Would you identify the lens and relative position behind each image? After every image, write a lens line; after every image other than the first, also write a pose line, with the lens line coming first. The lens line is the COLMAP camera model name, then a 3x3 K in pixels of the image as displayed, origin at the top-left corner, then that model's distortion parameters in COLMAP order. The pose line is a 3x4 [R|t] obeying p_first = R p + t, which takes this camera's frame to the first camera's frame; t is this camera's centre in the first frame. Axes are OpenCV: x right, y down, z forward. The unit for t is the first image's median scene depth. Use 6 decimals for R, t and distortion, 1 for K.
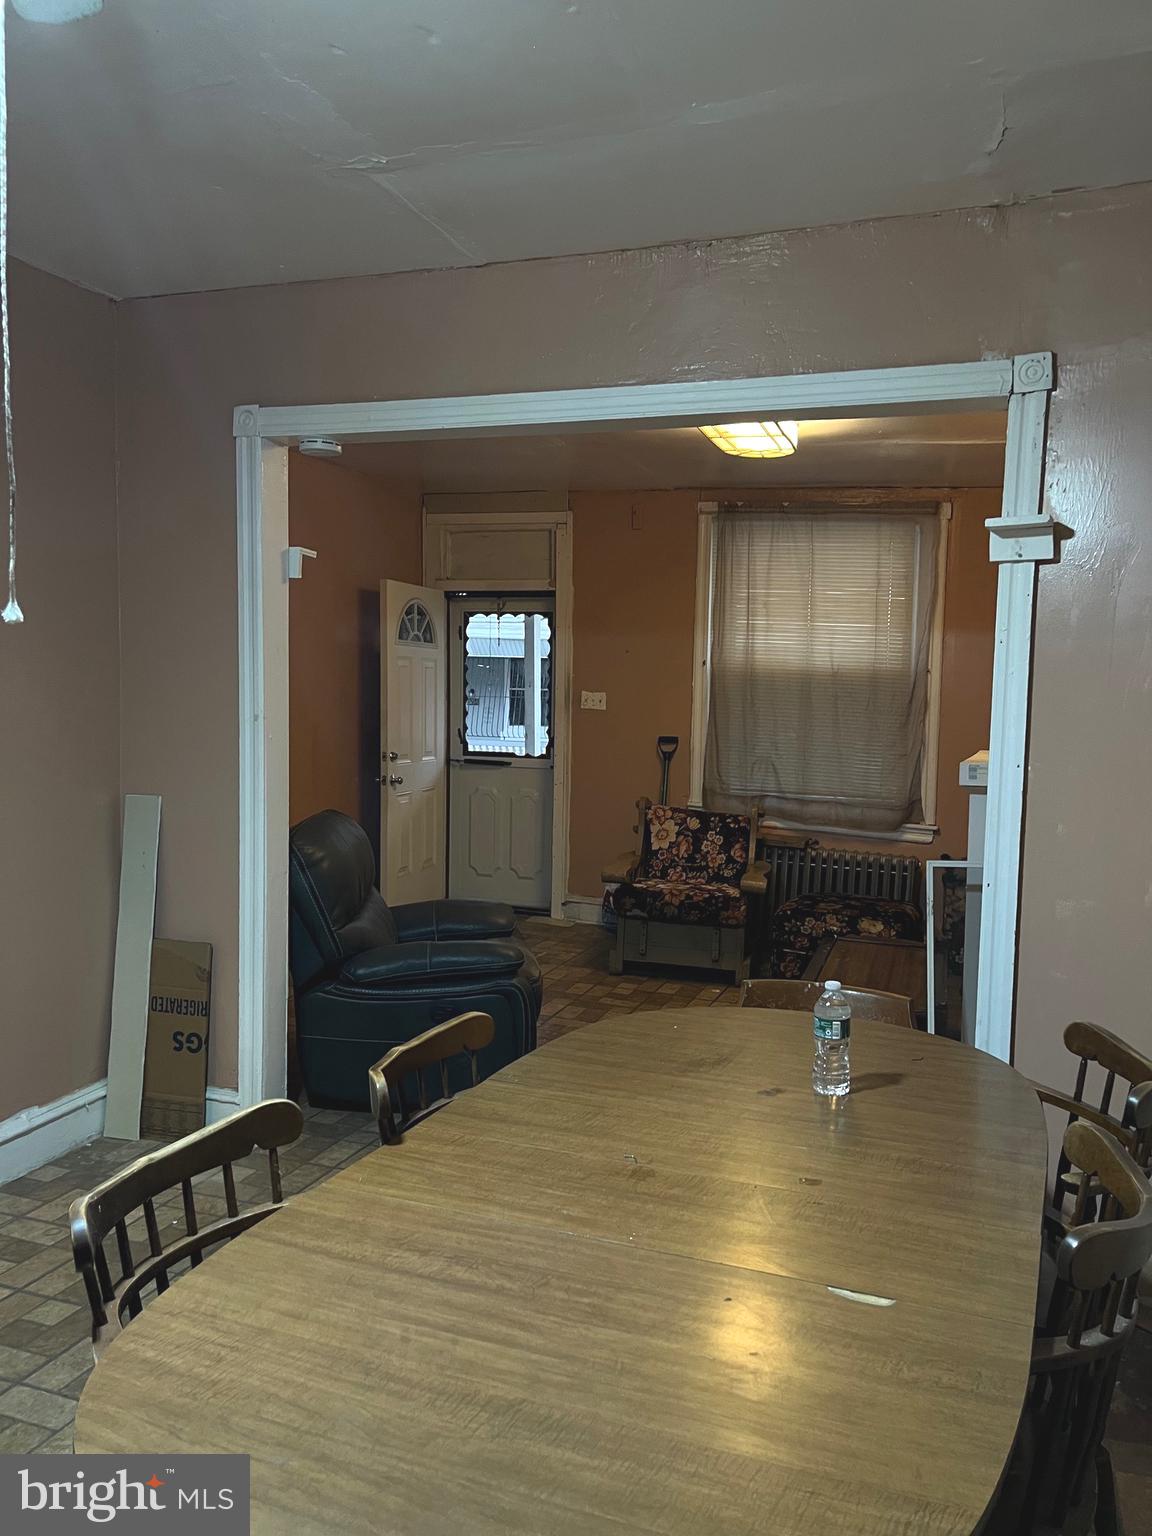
lens RADIAL K [[1197.4, 0, 567.9], [0, 1197.4, 769.6], [0, 0, 1]] dist [0.068774, -0.094186]
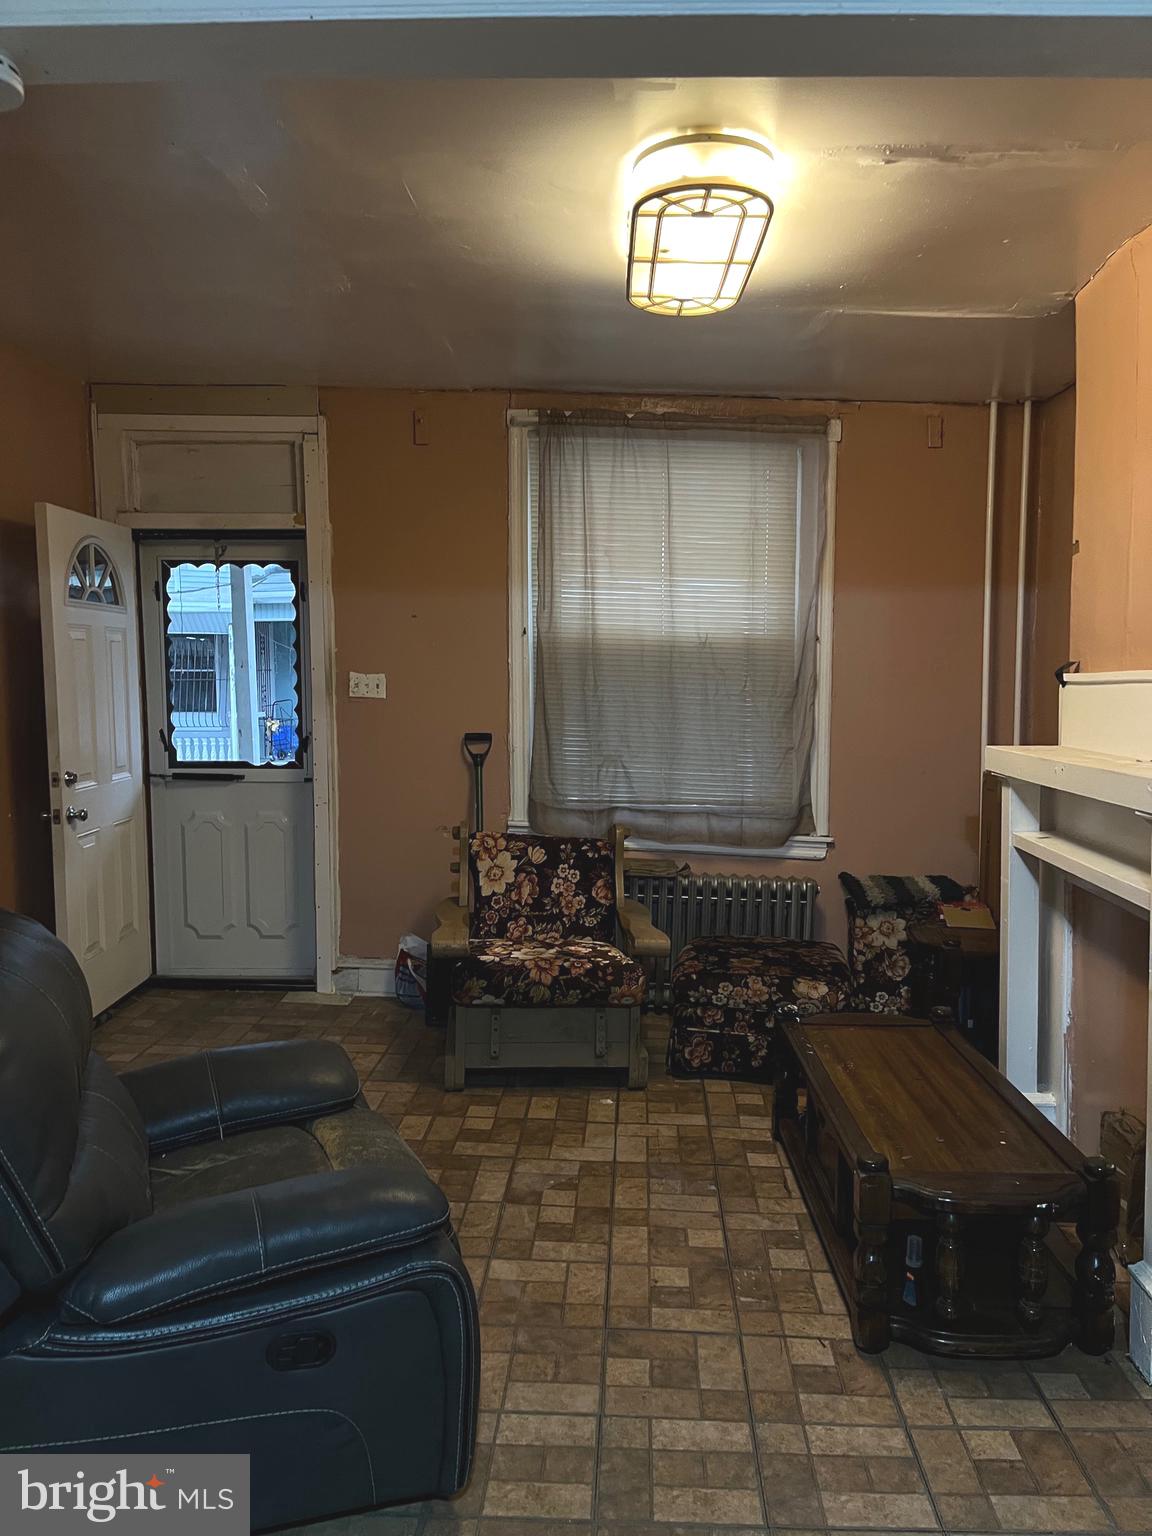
lens RADIAL K [[1197.4, 0, 590.6], [0, 1197.4, 772.7], [0, 0, 1]] dist [0.068774, -0.094186]
pose [[0.952691, -0.043880, 0.300756, -0.074835], [0.037598, 0.998938, 0.026649, -0.021162], [-0.301606, -0.014080, 0.953329, 0.296569]]
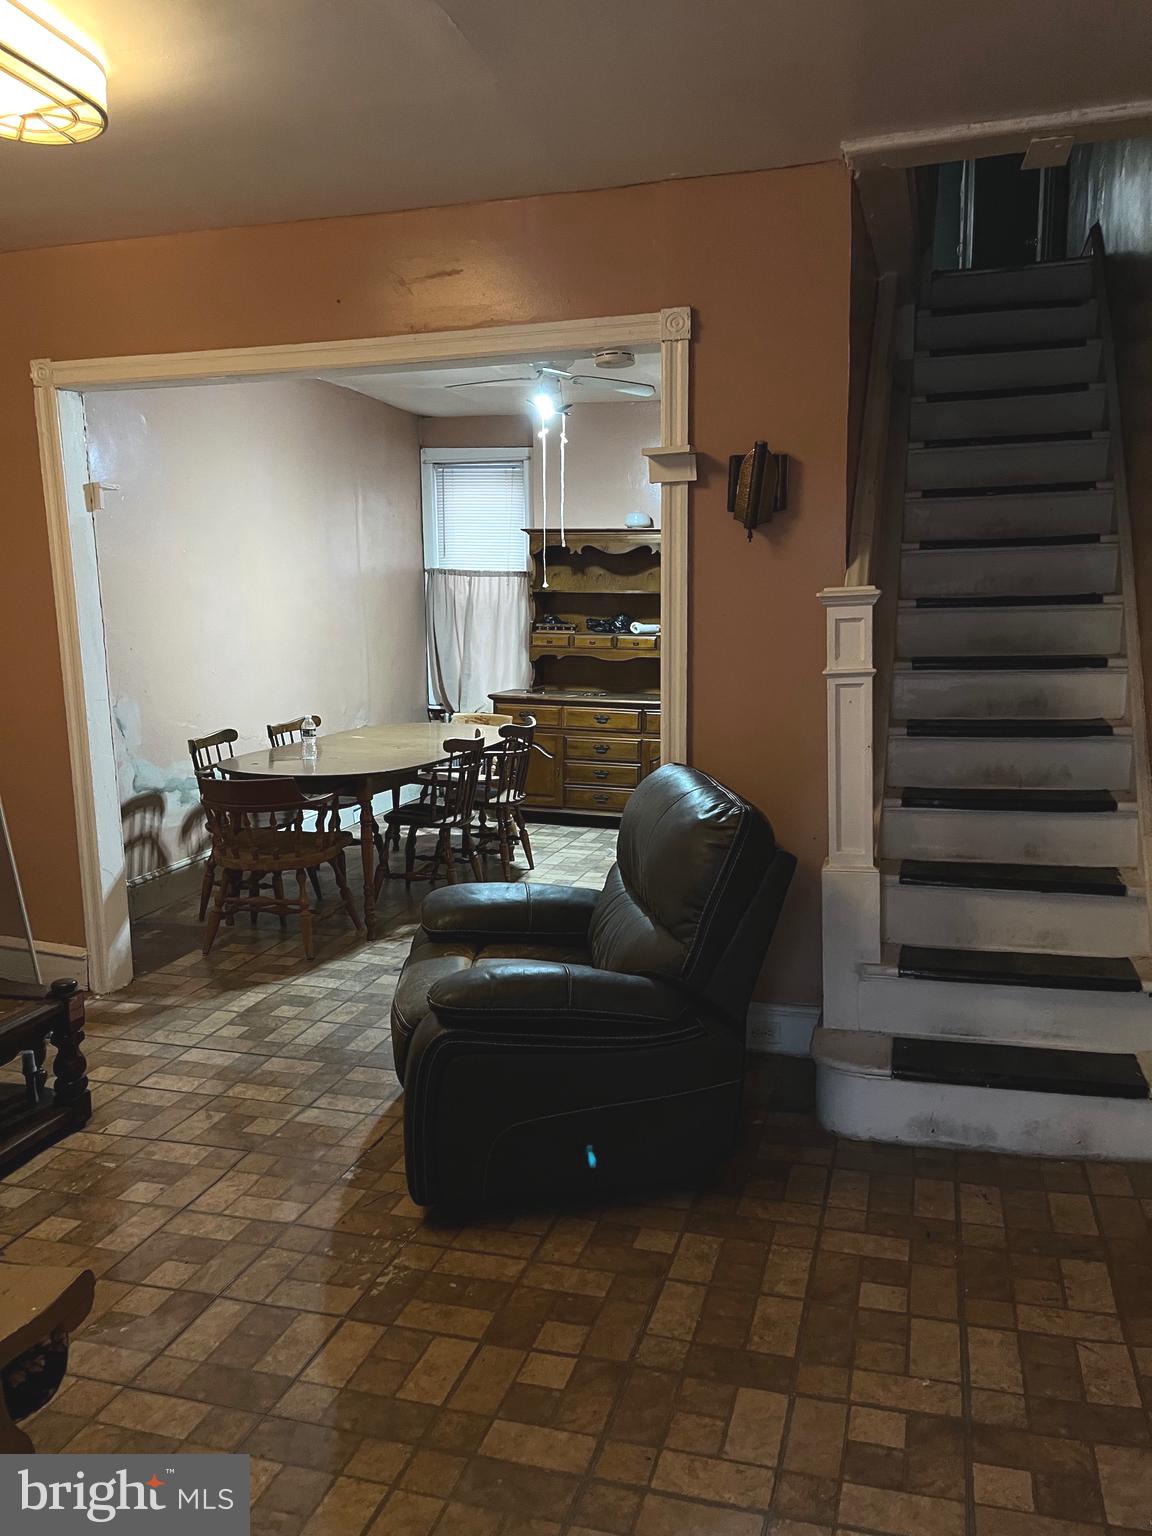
lens RADIAL K [[1197.4, 0, 576.6], [0, 1197.4, 761.1], [0, 0, 1]] dist [0.068774, -0.094186]
pose [[-0.997808, 0.000741, -0.066168, -0.055228], [-0.012256, 0.980566, 0.195808, -0.073256], [0.065027, 0.196189, -0.978408, 1.112526]]
